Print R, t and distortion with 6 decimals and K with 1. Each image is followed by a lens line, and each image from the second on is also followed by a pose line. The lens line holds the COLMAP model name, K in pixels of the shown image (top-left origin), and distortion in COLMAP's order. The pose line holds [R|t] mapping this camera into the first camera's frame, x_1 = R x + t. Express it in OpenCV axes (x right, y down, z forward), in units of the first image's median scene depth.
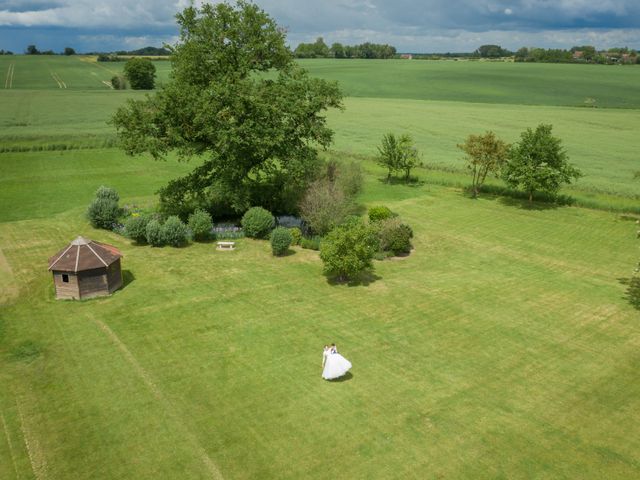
lens RADIAL K [[642.7, 0, 320.0], [0, 642.7, 240.0], [0, 0, 1]] dist [-0.008154, -0.009711]
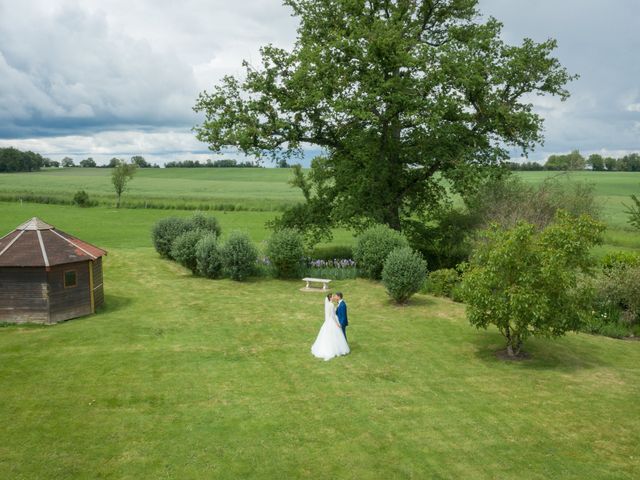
lens RADIAL K [[642.7, 0, 320.0], [0, 642.7, 240.0], [0, 0, 1]] dist [-0.008154, -0.009711]
pose [[0.925284, 0.049021, -0.376094, 0.066939], [-0.126522, 0.974706, -0.184230, 0.075365], [0.357550, 0.218050, 0.908082, 0.494465]]
